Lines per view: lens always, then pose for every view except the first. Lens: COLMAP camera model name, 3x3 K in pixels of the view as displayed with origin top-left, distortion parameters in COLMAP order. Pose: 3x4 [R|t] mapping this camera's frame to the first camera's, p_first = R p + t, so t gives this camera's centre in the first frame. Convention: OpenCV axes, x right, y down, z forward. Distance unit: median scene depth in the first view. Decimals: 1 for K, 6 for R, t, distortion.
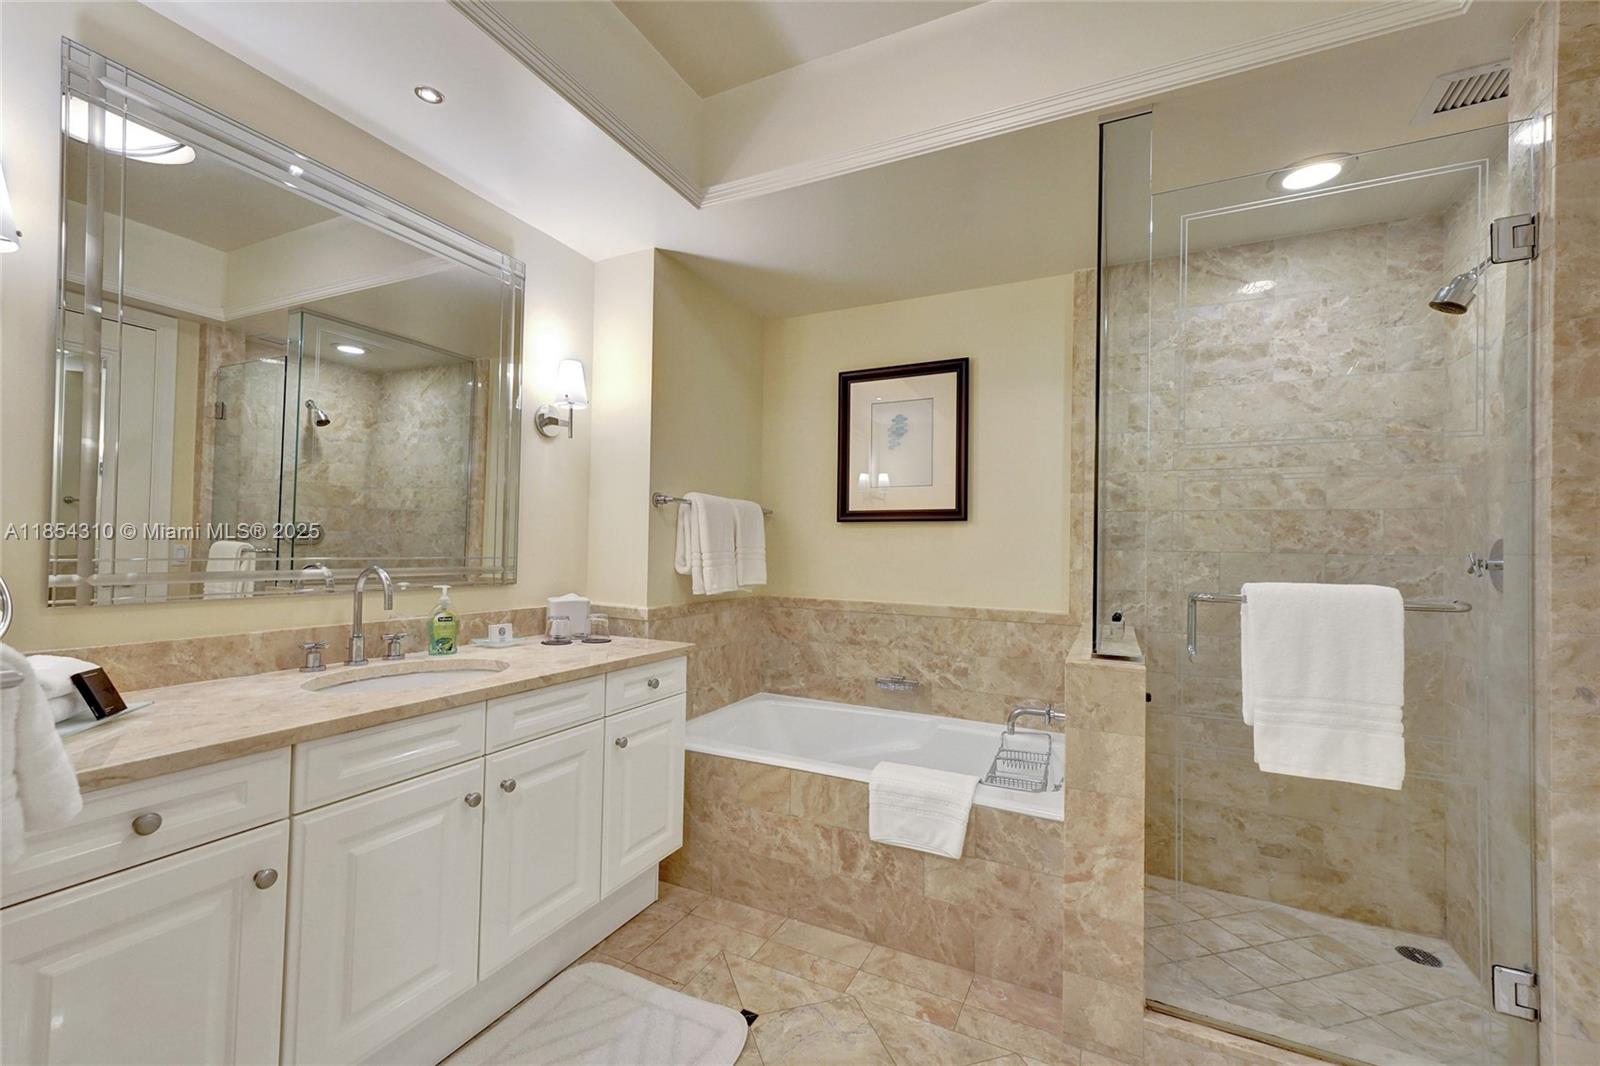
lens RADIAL K [[644.7, 0, 804.1], [0, 644.7, 517.3], [0, 0, 1]] dist [0.012917, 0.000214]
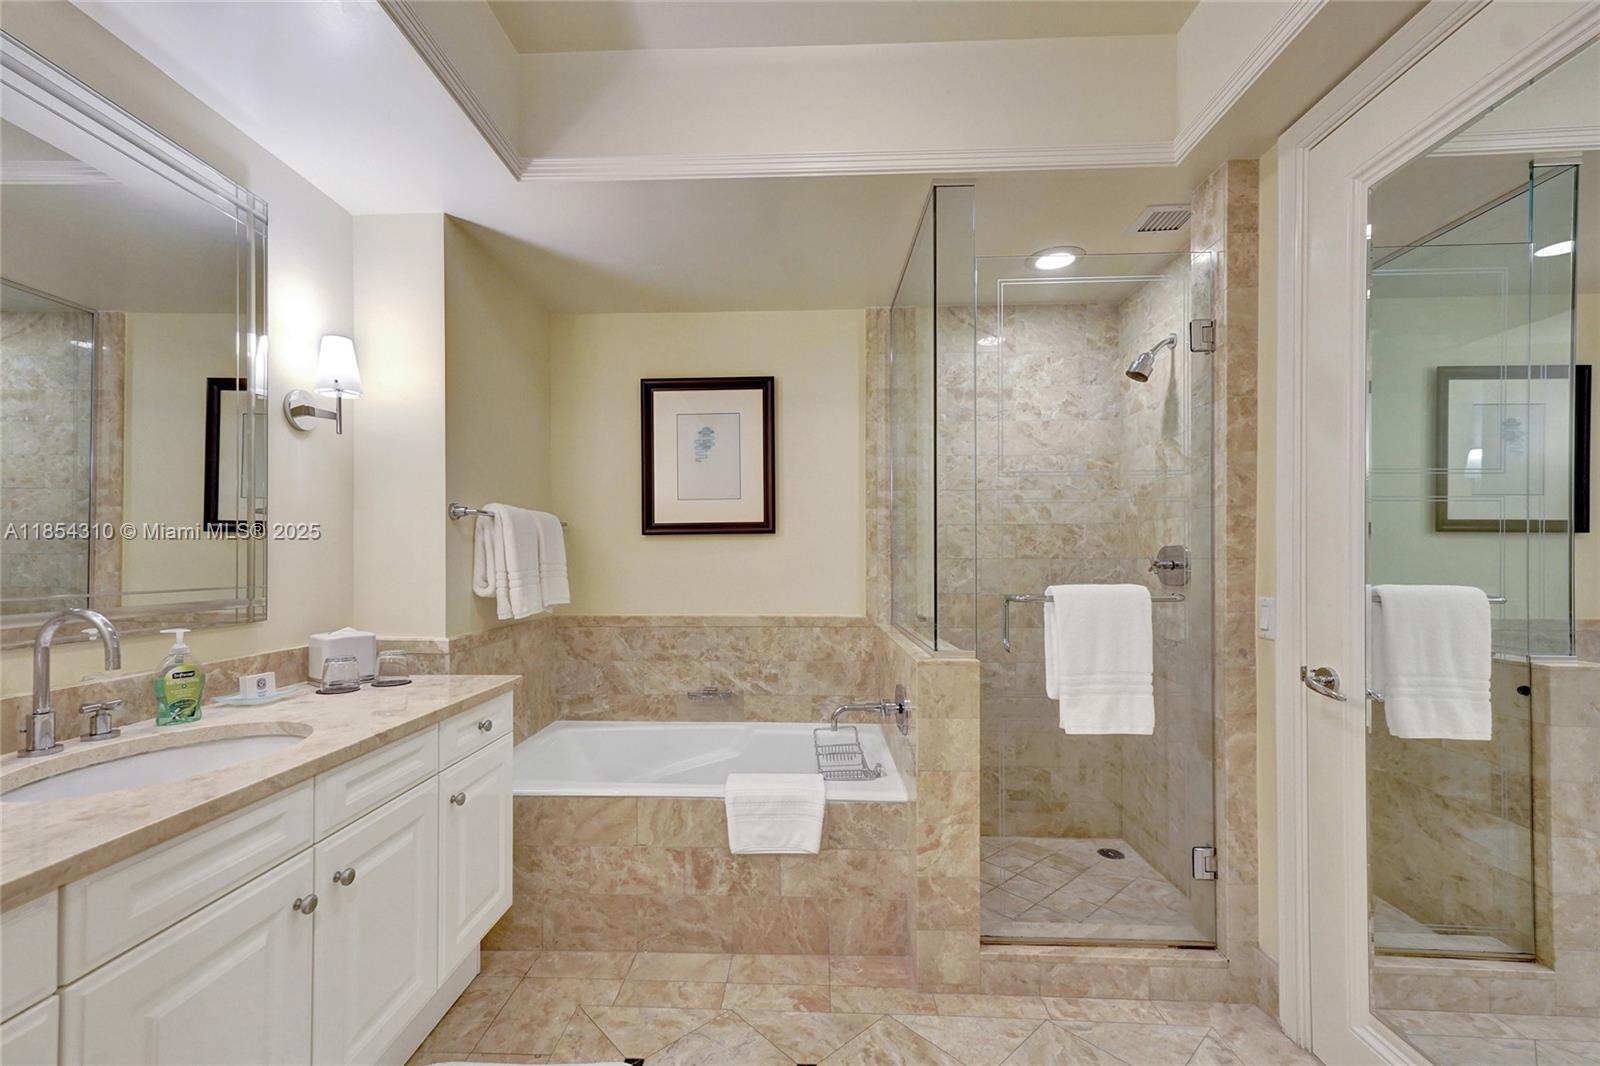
lens RADIAL K [[644.0, 0, 786.8], [0, 644.0, 536.3], [0, 0, 1]] dist [0.011794, -0.000030]
pose [[0.917338, -0.007353, 0.398040, -0.190557], [0.000205, 0.999838, 0.017996, -0.011296], [-0.398108, -0.016427, 0.917191, 0.044823]]
